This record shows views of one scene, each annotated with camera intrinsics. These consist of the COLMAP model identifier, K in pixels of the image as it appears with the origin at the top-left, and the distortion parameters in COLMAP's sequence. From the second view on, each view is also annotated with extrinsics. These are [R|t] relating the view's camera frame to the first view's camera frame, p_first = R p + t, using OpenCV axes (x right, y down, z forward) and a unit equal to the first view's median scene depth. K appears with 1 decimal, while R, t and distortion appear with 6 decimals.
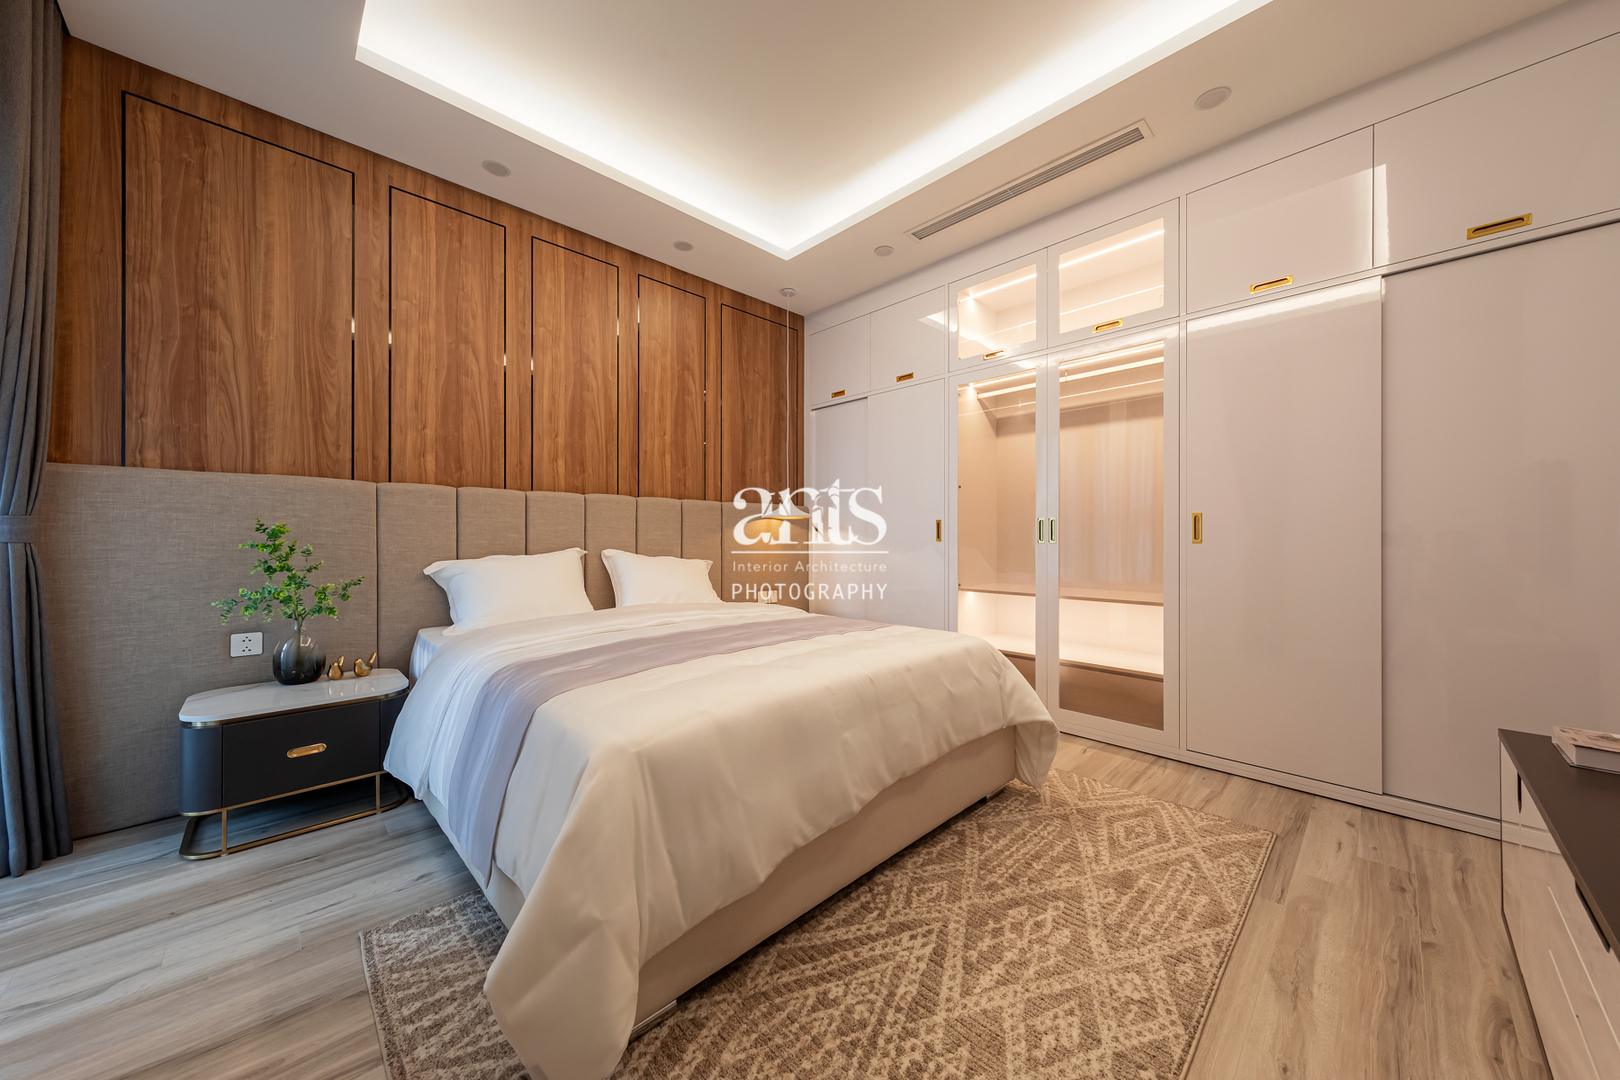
lens RADIAL K [[559.3, 0, 819.8], [0, 559.3, 539.4], [0, 0, 1]] dist [0.013743, -0.000004]
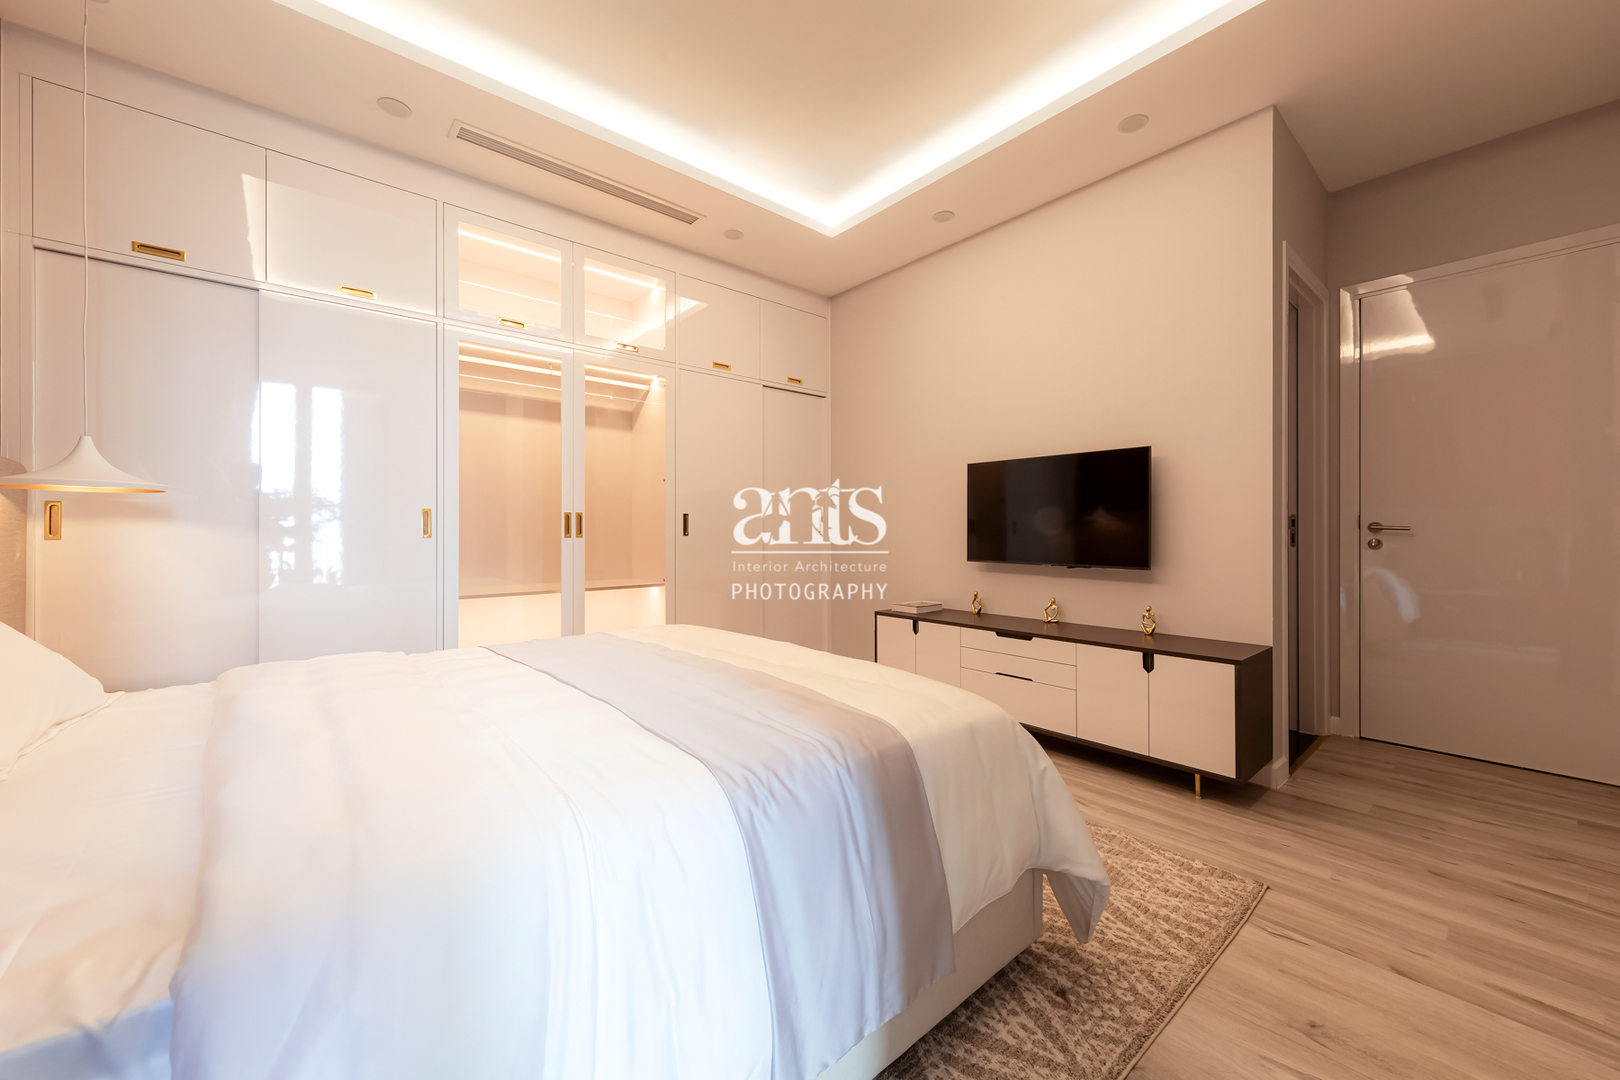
lens RADIAL K [[594.2, 0, 824.0], [0, 594.2, 529.2], [0, 0, 1]] dist [0.000020, 0.000176]
pose [[0.080324, 0.003008, 0.996764, -0.675404], [0.002774, 0.999991, -0.003241, -0.003060], [-0.996765, 0.003026, 0.080315, 0.522176]]
